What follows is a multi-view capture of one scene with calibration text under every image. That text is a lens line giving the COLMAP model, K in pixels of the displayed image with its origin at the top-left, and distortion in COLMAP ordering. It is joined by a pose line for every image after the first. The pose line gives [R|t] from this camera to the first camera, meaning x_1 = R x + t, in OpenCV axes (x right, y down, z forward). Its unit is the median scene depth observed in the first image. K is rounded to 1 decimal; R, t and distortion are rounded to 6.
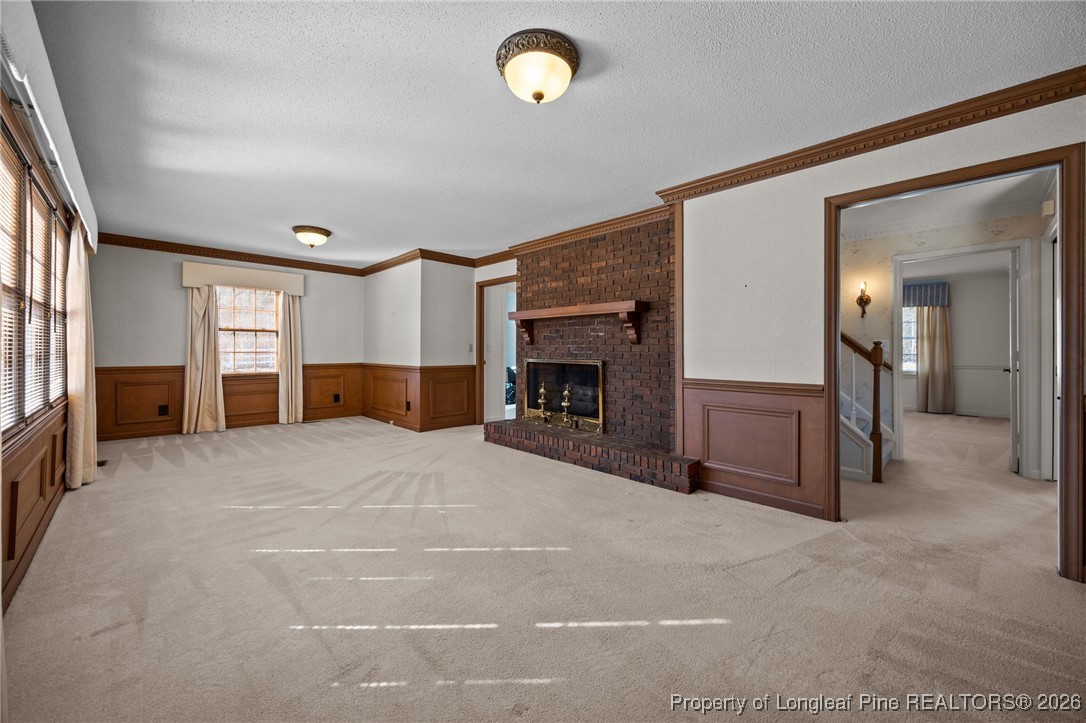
lens RADIAL K [[417.9, 0, 544.9], [0, 417.9, 350.9], [0, 0, 1]] dist [-0.000091, -0.000184]
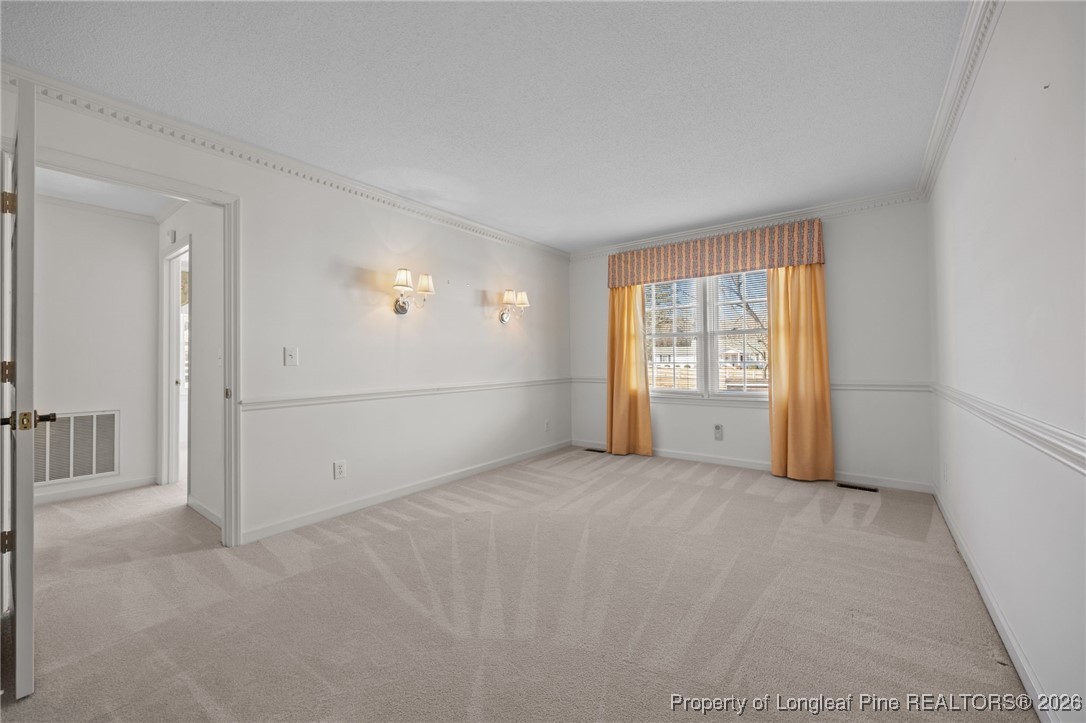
lens RADIAL K [[417.9, 0, 549.6], [0, 417.9, 362.9], [0, 0, 1]] dist [-0.000091, -0.000184]
pose [[0.989289, -0.018760, 0.144763, 0.538620], [0.019097, 0.999817, -0.000940, 0.003634], [-0.144719, 0.003694, 0.989466, 0.521622]]
